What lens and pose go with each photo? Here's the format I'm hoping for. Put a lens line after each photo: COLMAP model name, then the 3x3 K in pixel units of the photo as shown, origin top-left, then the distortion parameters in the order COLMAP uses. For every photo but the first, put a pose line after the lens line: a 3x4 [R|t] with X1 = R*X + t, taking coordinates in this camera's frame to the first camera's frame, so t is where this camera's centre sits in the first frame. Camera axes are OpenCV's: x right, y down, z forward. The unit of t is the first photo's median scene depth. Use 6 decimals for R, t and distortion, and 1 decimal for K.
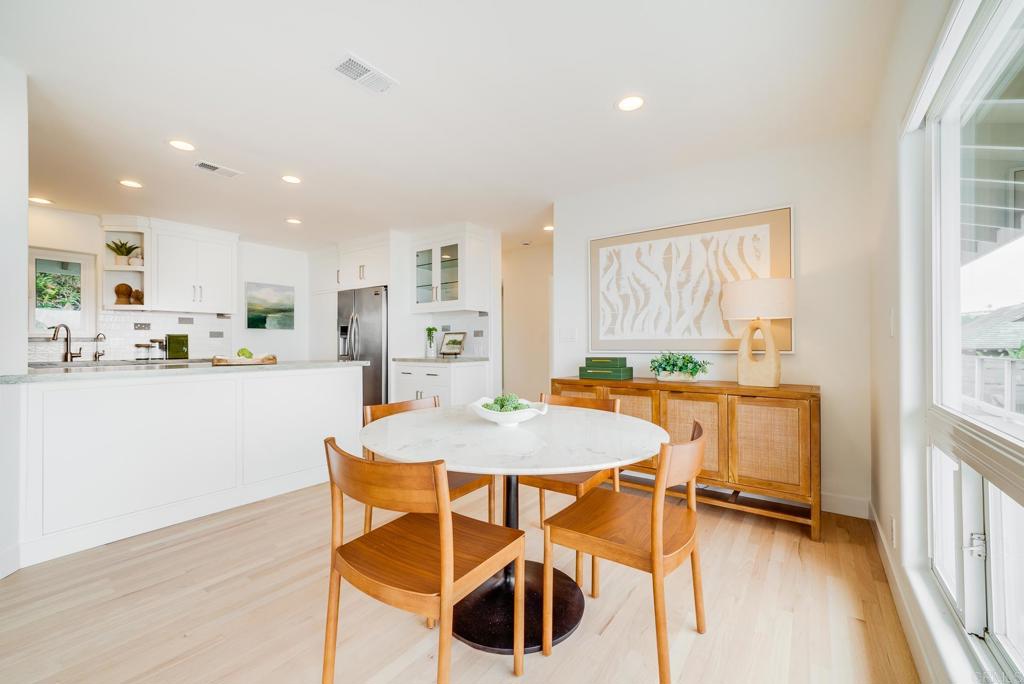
lens RADIAL K [[415.3, 0, 511.5], [0, 415.3, 340.2], [0, 0, 1]] dist [-0.001872, -0.000049]
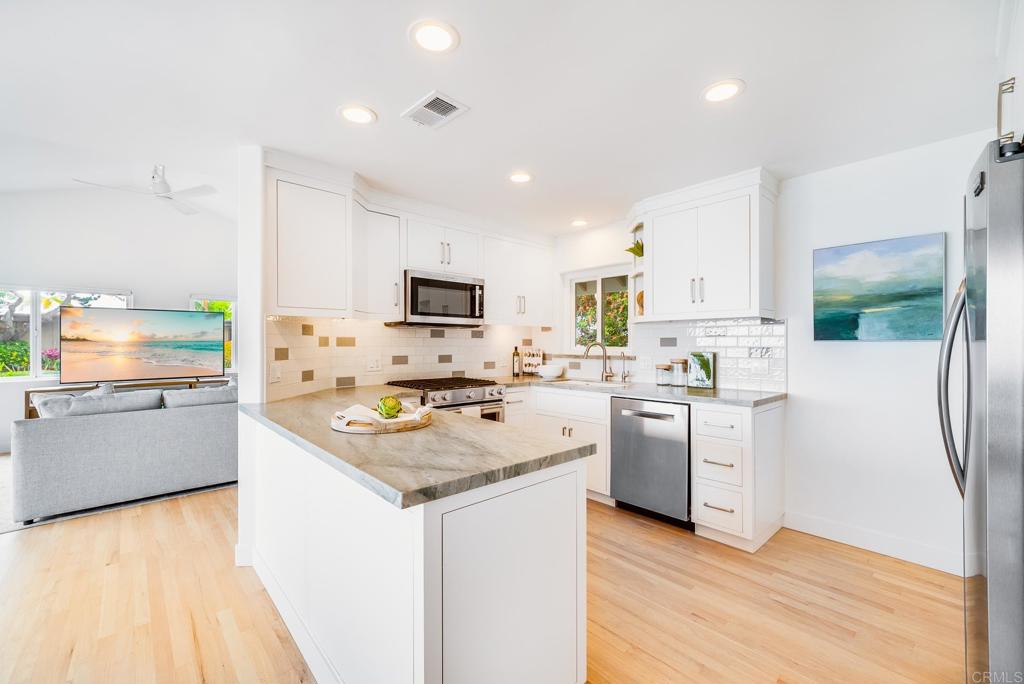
lens RADIAL K [[408.5, 0, 508.4], [0, 408.5, 343.5], [0, 0, 1]] dist [-0.003473, -0.000305]
pose [[-0.198408, 0.003640, -0.980113, -0.068187], [0.008386, 0.999963, 0.002016, -0.027647], [0.980084, -0.007819, -0.198431, 0.688887]]
